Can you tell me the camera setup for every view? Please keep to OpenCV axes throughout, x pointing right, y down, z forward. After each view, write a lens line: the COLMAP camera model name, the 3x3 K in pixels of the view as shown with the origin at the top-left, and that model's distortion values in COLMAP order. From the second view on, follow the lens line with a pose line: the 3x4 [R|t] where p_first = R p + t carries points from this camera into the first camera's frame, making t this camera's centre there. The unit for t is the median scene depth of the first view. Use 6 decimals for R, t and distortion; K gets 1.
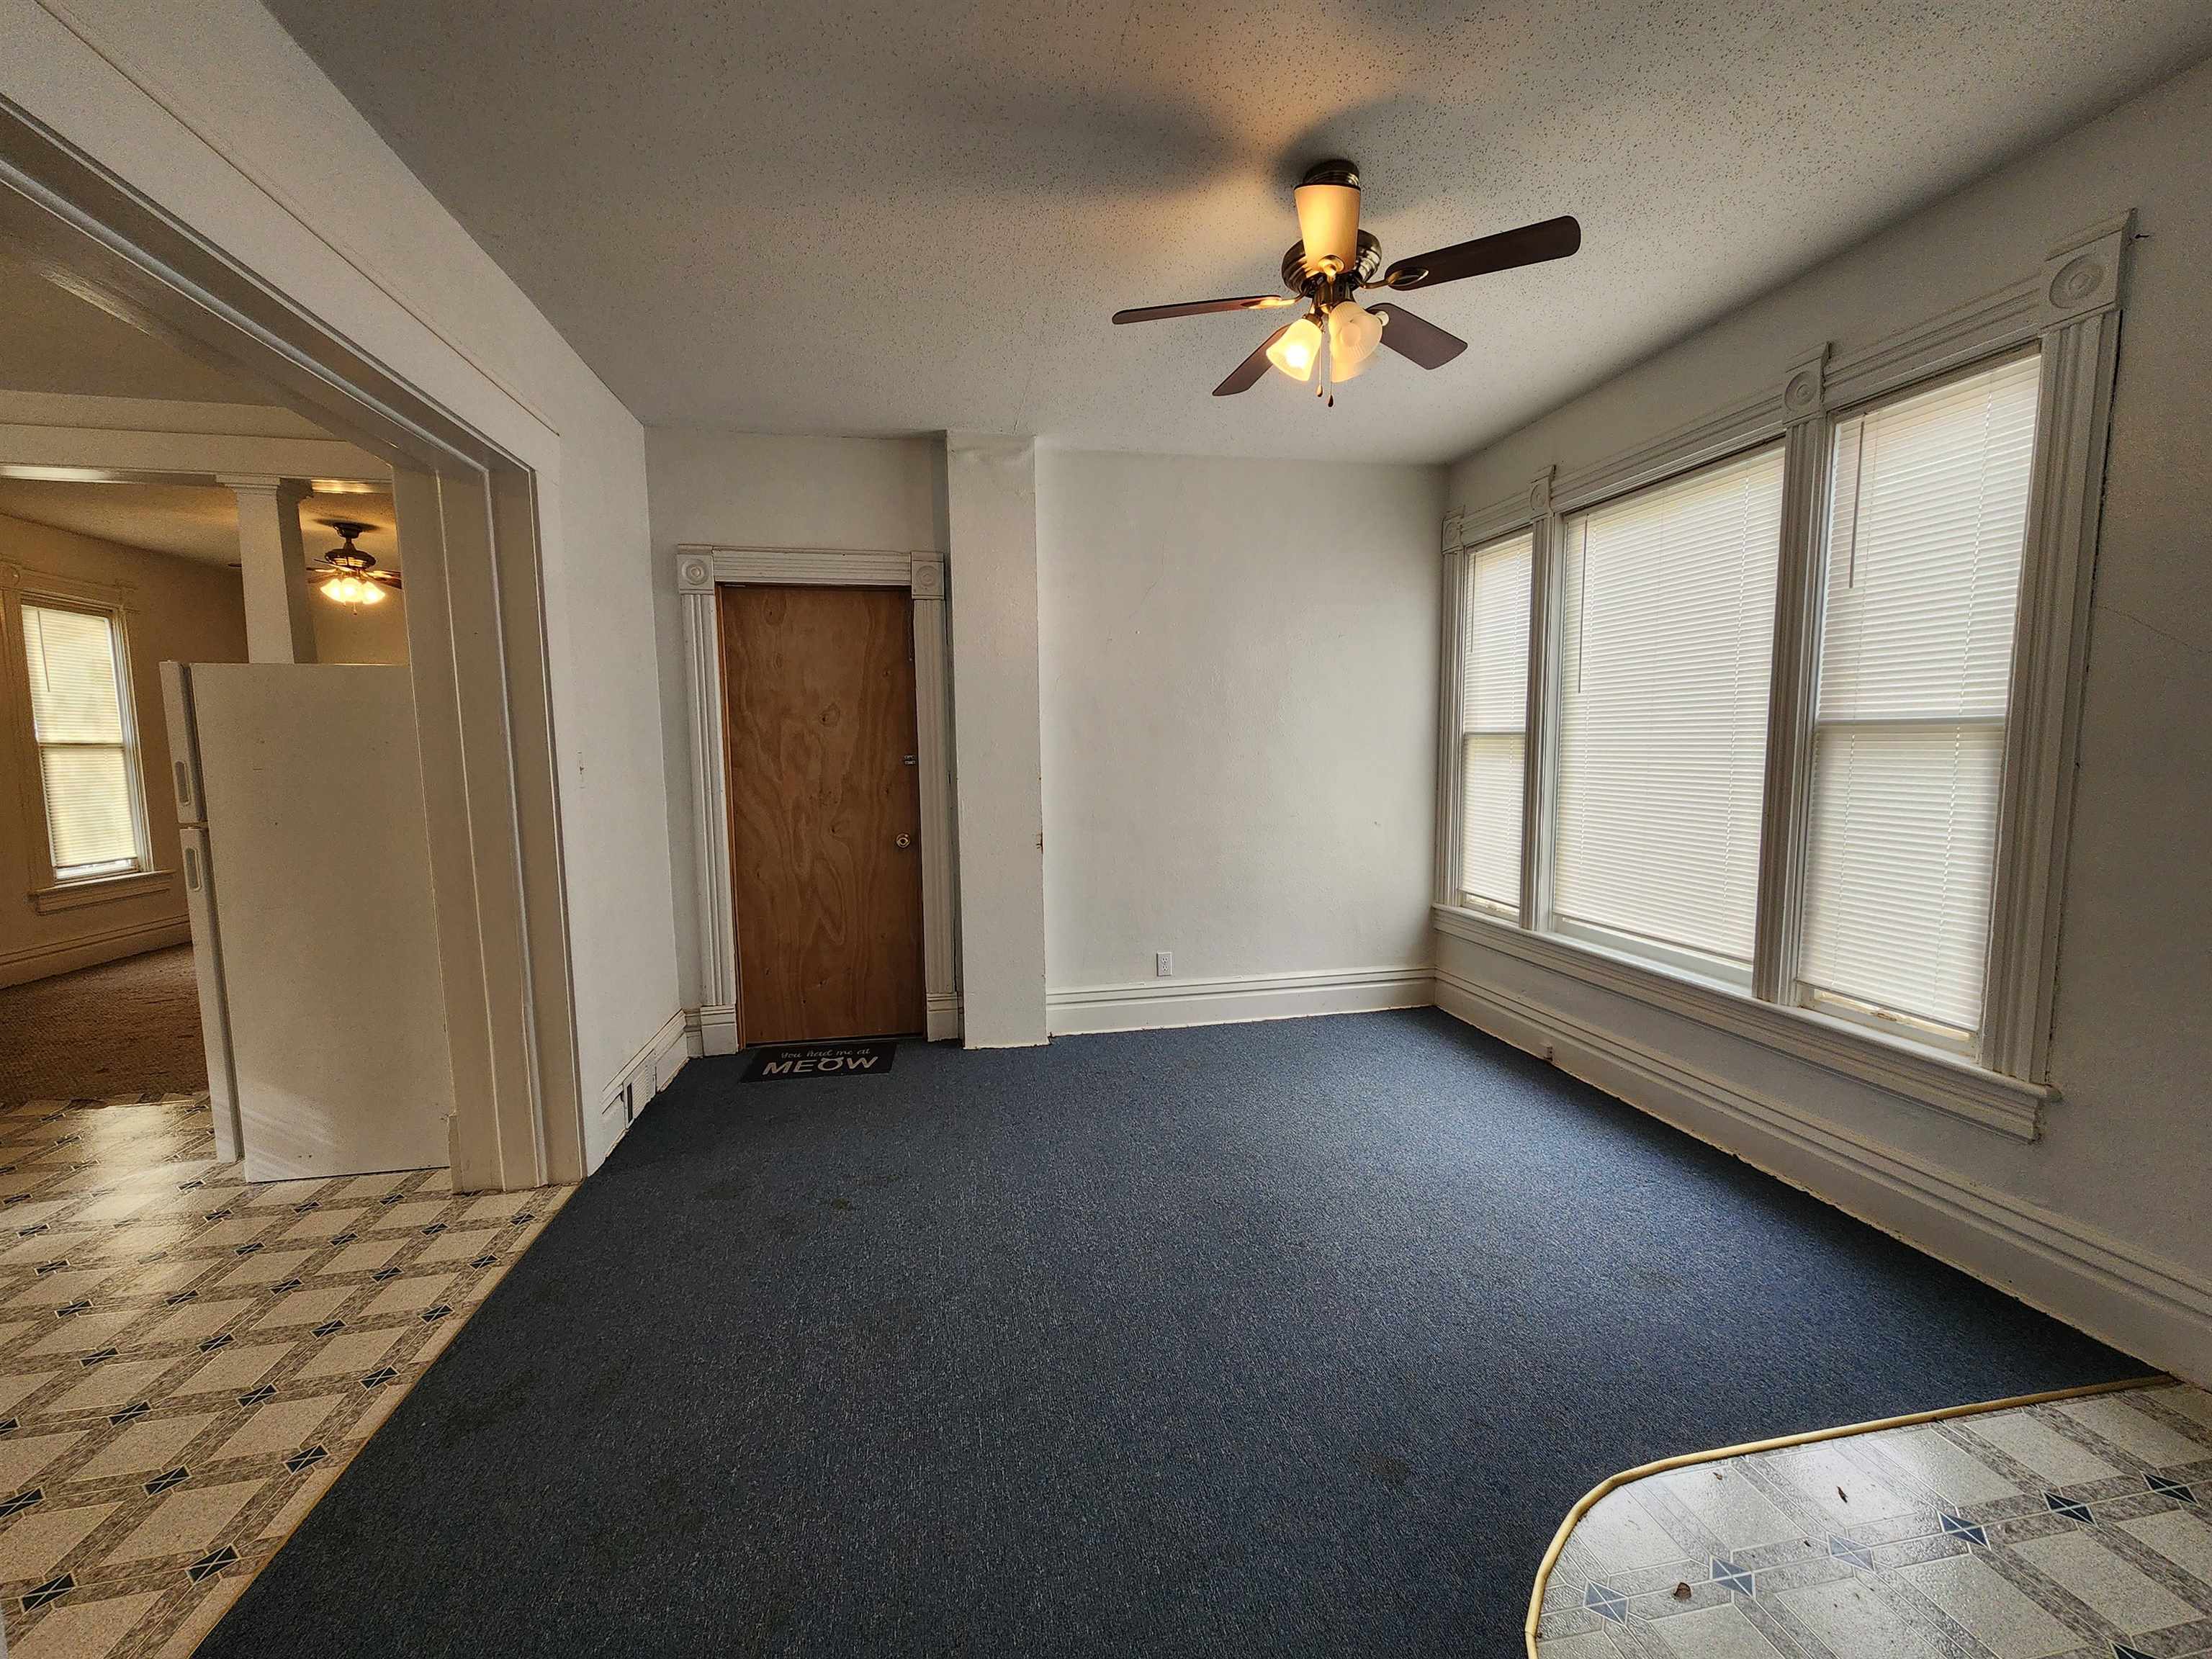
lens RADIAL K [[903.0, 0, 1100.0], [0, 903.0, 838.7], [0, 0, 1]] dist [0.002287, 0.000018]
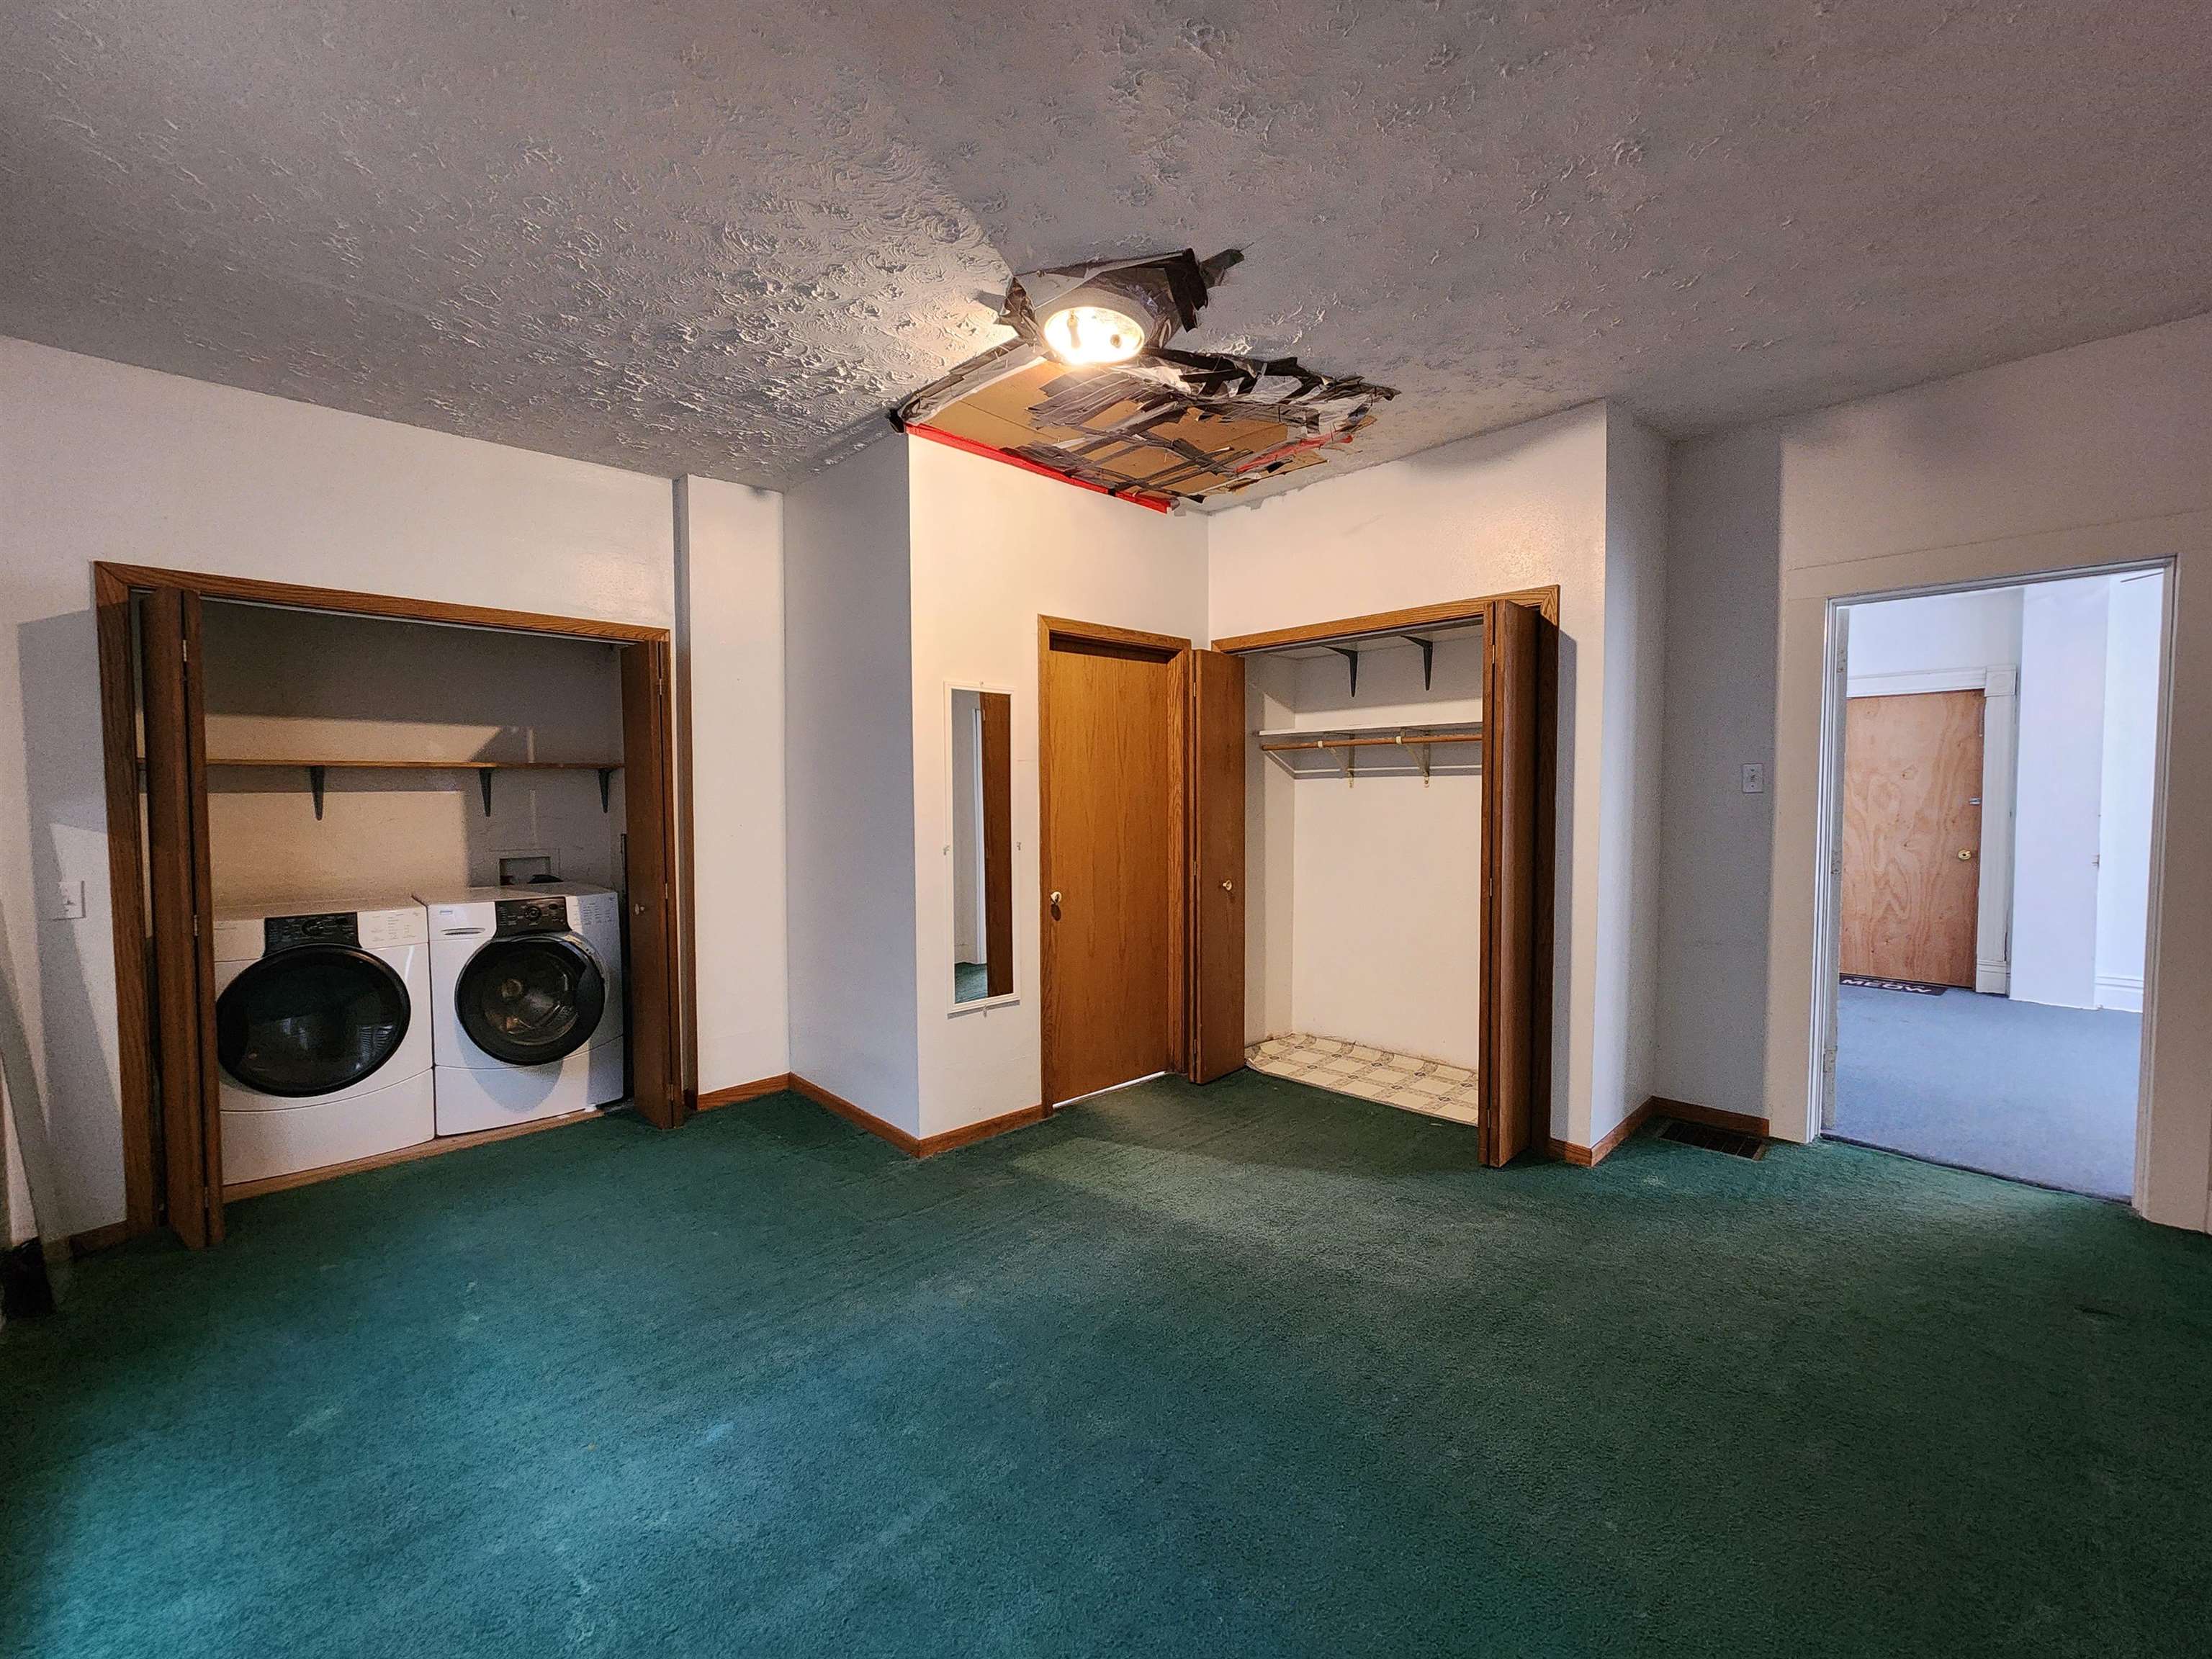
lens RADIAL K [[903.0, 0, 1097.0], [0, 903.0, 834.4], [0, 0, 1]] dist [0.002287, 0.000018]
pose [[0.545049, 0.045539, -0.837166, 0.258646], [-0.081247, 0.996693, 0.001320, 0.085024], [0.834458, 0.067298, 0.546947, -1.048335]]
